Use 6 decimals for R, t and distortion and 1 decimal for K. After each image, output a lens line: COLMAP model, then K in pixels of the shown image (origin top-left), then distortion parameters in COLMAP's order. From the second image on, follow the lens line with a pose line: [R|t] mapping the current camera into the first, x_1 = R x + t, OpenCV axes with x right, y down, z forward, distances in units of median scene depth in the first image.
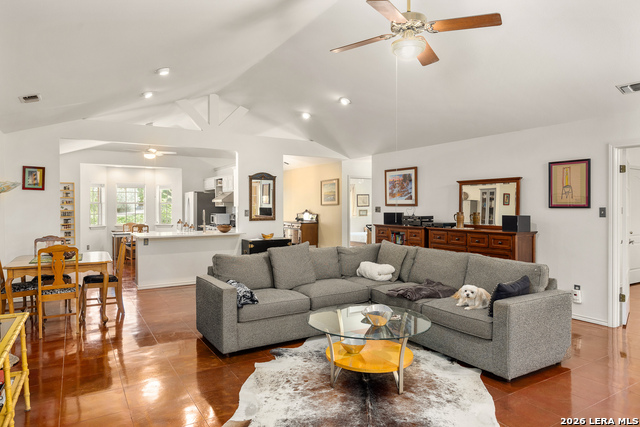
lens RADIAL K [[403.9, 0, 322.9], [0, 403.9, 210.4], [0, 0, 1]] dist [-0.001375, -0.001142]
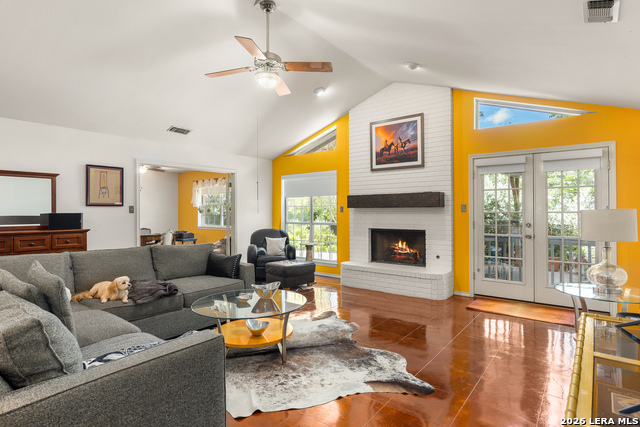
lens RADIAL K [[338.4, 0, 320.7], [0, 338.4, 207.7], [0, 0, 1]] dist [0.000324, 0.000209]
pose [[-0.341643, 0.012870, 0.939742, -0.568592], [0.013611, 0.999869, -0.008746, 0.017133], [-0.939731, 0.009803, -0.341773, 0.784194]]
